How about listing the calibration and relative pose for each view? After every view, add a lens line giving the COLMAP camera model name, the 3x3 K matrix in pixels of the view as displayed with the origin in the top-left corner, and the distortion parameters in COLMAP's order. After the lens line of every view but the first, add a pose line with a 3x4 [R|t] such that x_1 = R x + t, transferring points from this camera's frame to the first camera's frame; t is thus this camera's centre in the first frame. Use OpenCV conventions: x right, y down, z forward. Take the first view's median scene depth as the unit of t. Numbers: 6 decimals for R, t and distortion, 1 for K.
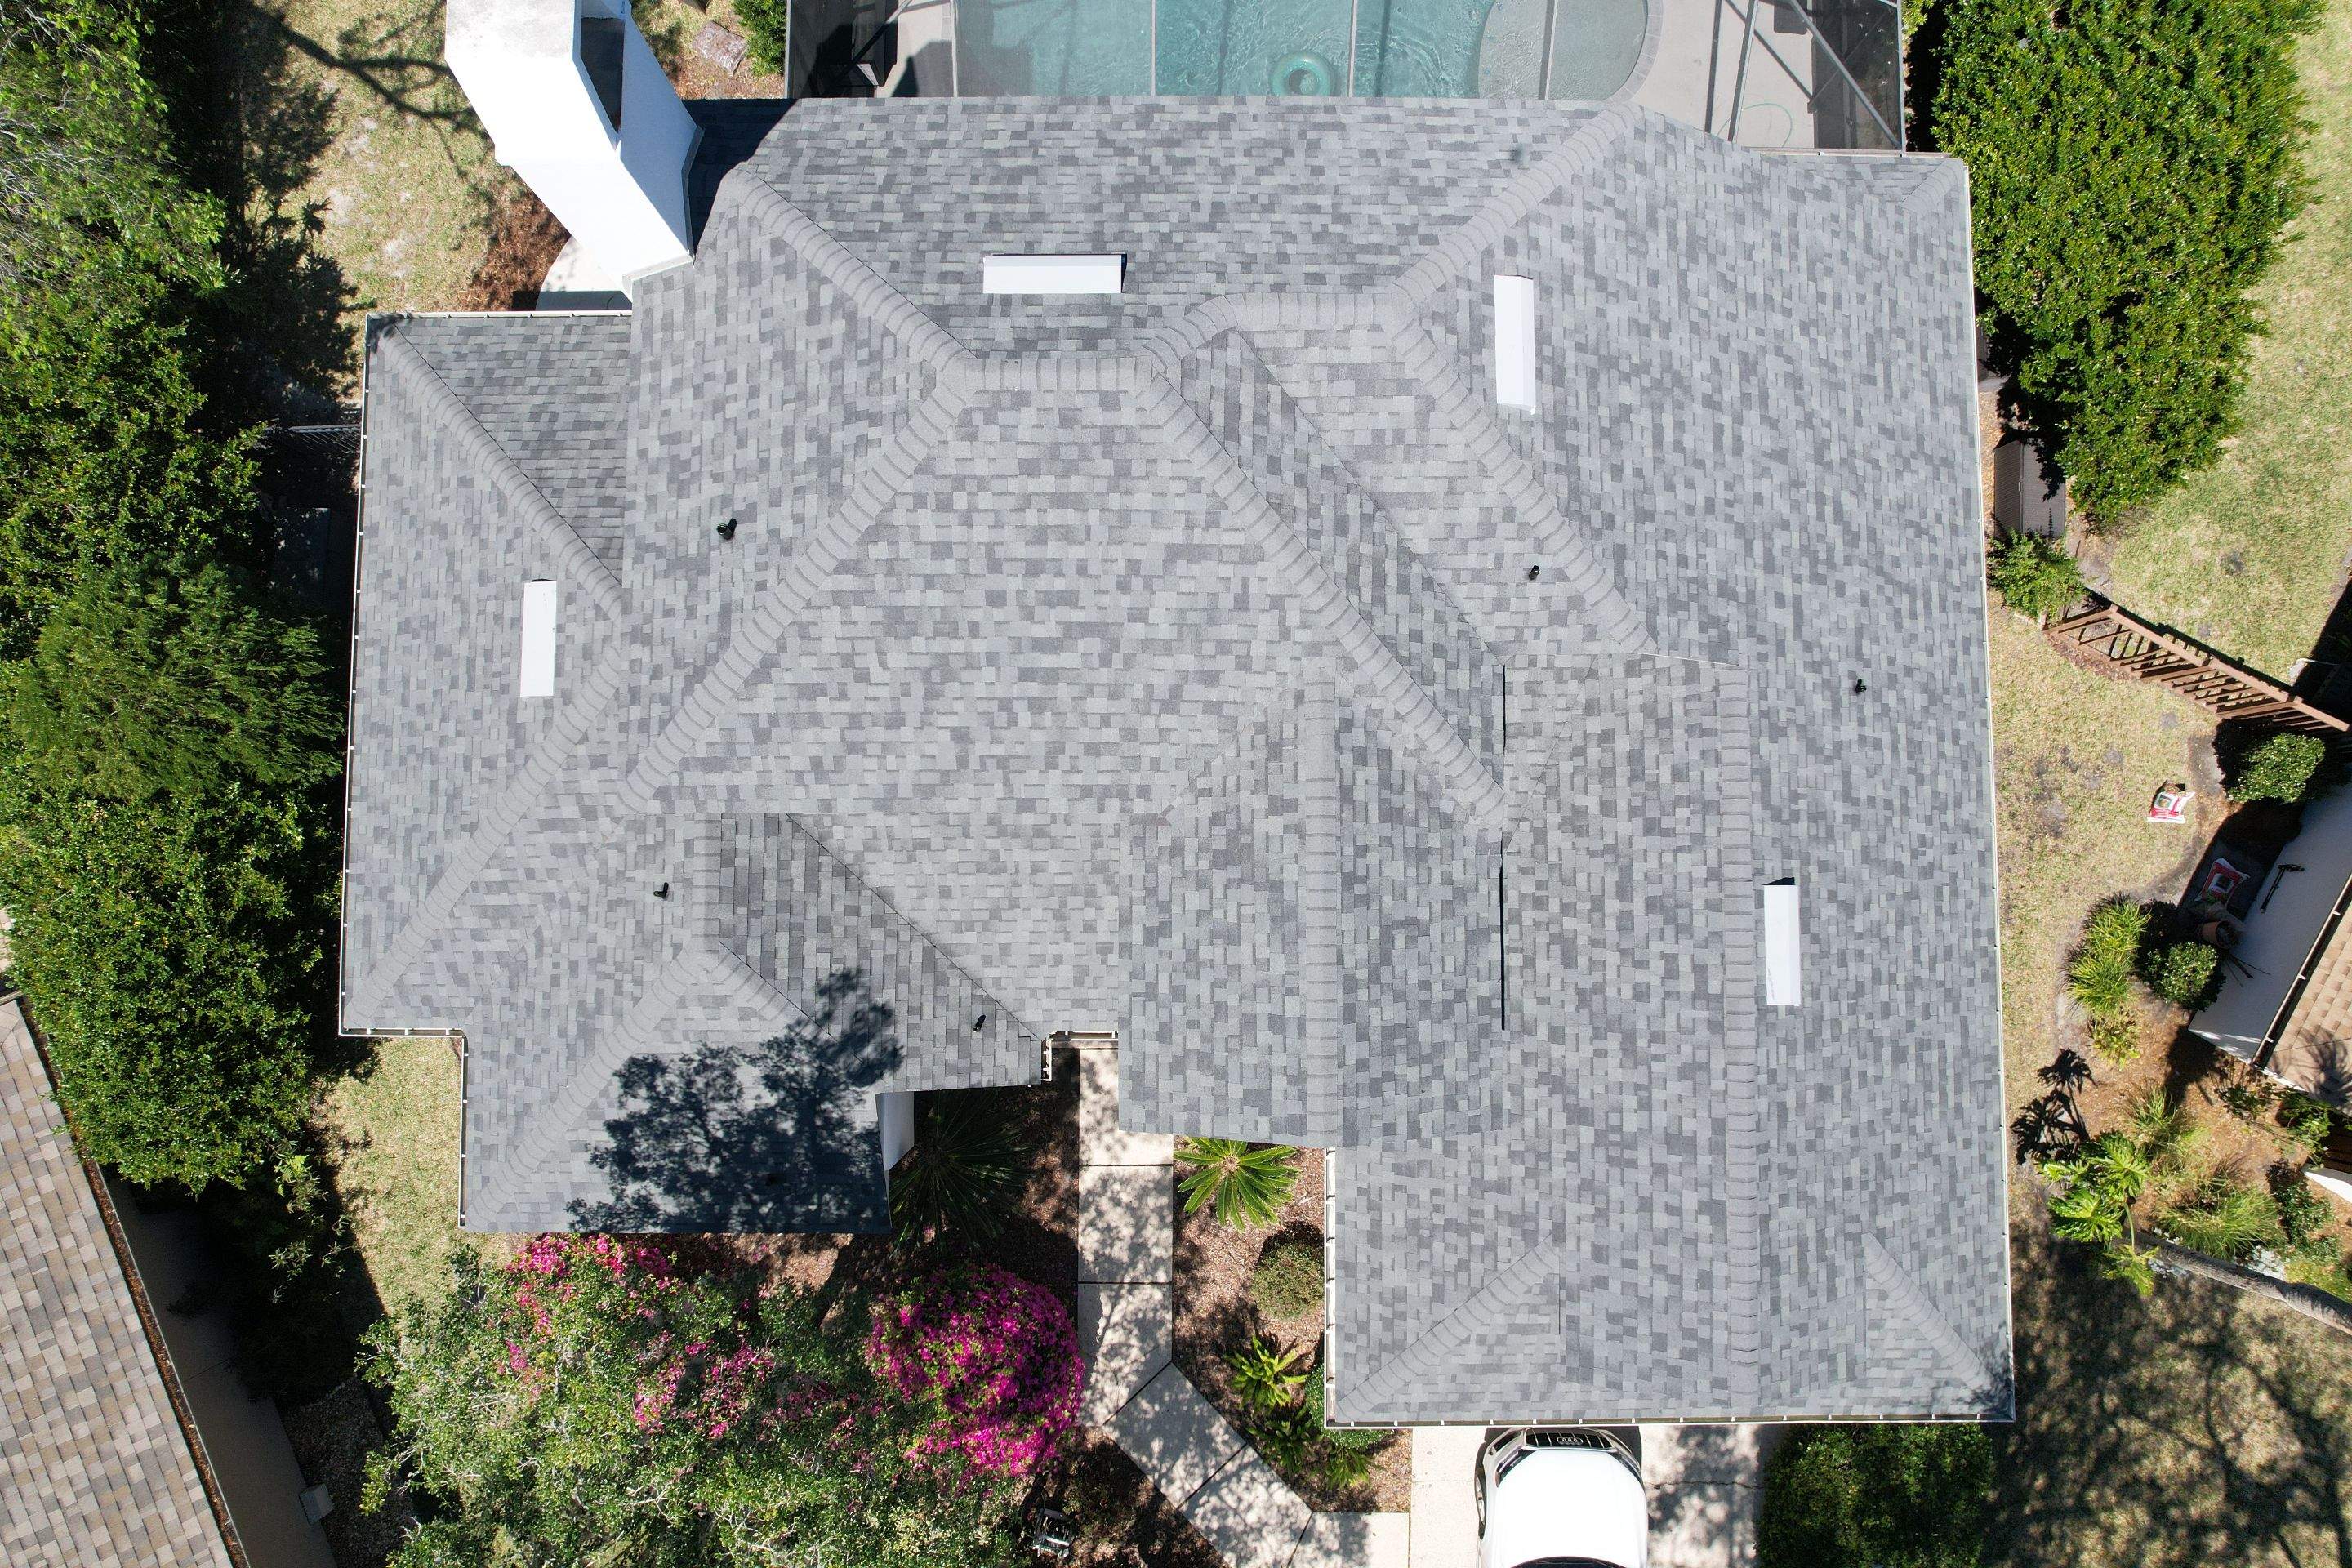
lens RADIAL K [[1516.9, 0, 1176.0], [0, 1516.9, 784.0], [0, 0, 1]] dist [-0.090576, 0.087673]
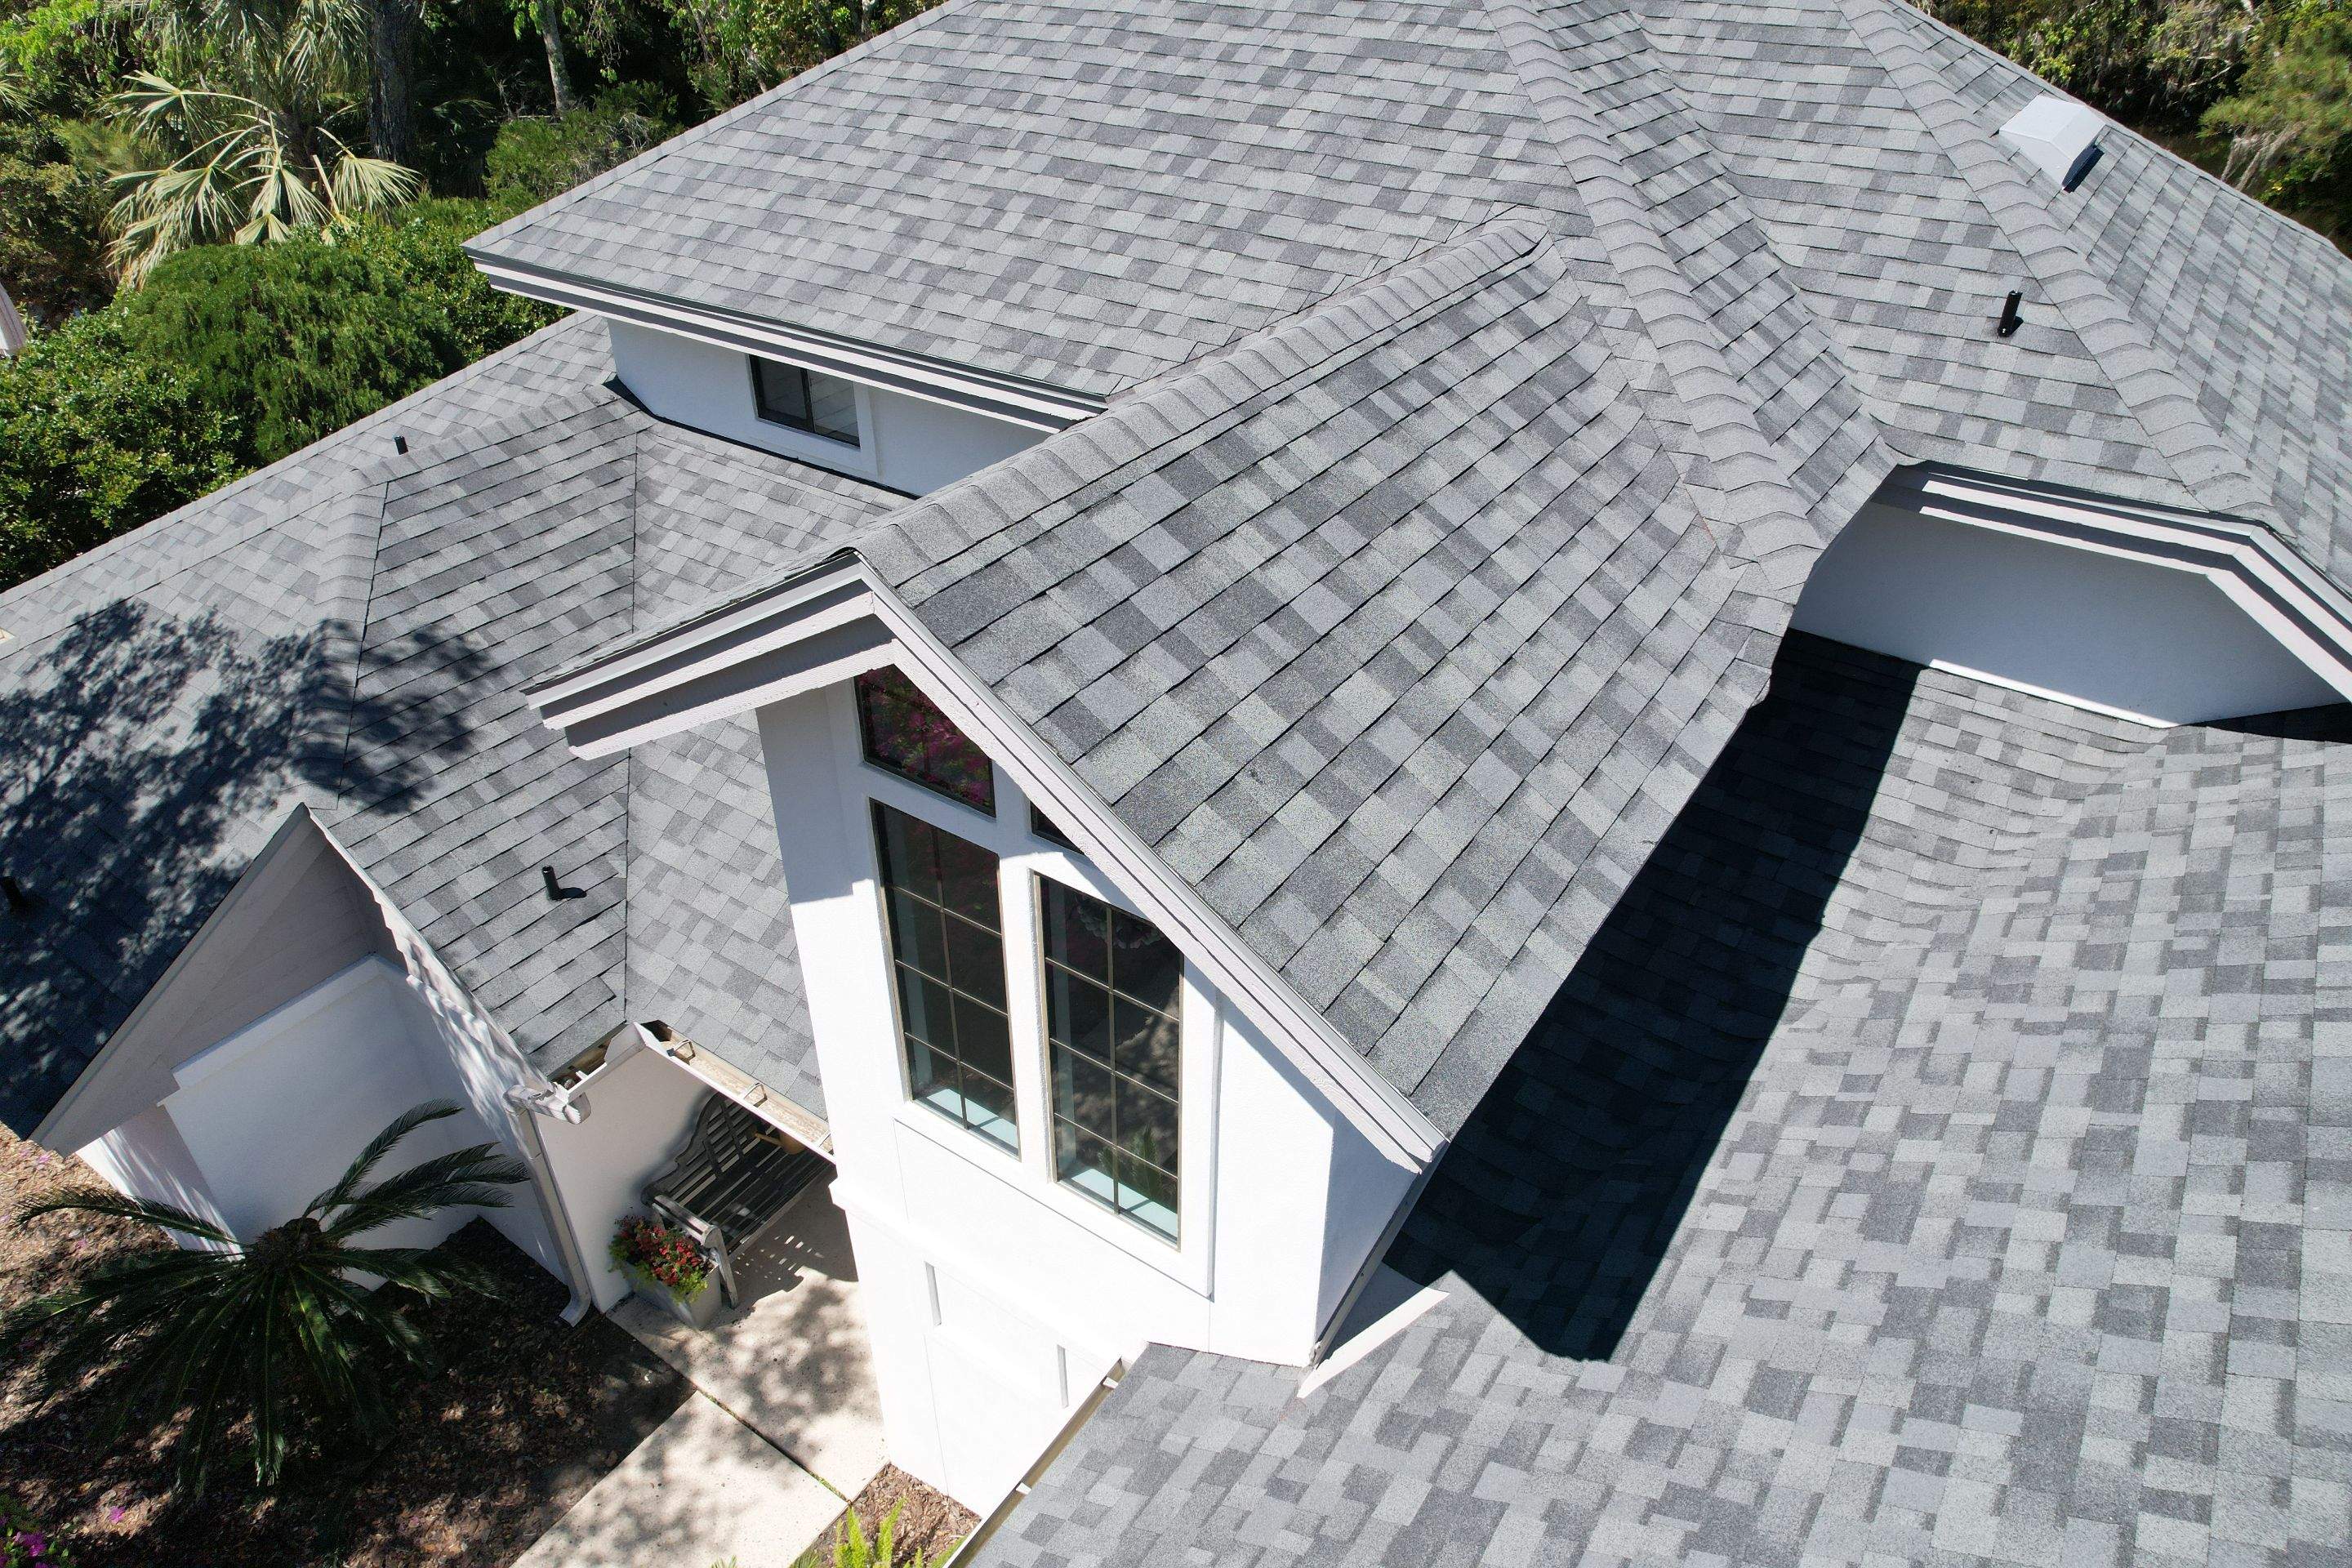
lens RADIAL K [[1516.9, 0, 1176.0], [0, 1516.9, 784.0], [0, 0, 1]] dist [-0.090576, 0.087673]
pose [[0.826091, 0.310369, -0.470367, 0.256325], [-0.561838, 0.518360, -0.644702, 0.357133], [0.043725, 0.796852, 0.602590, 0.731178]]
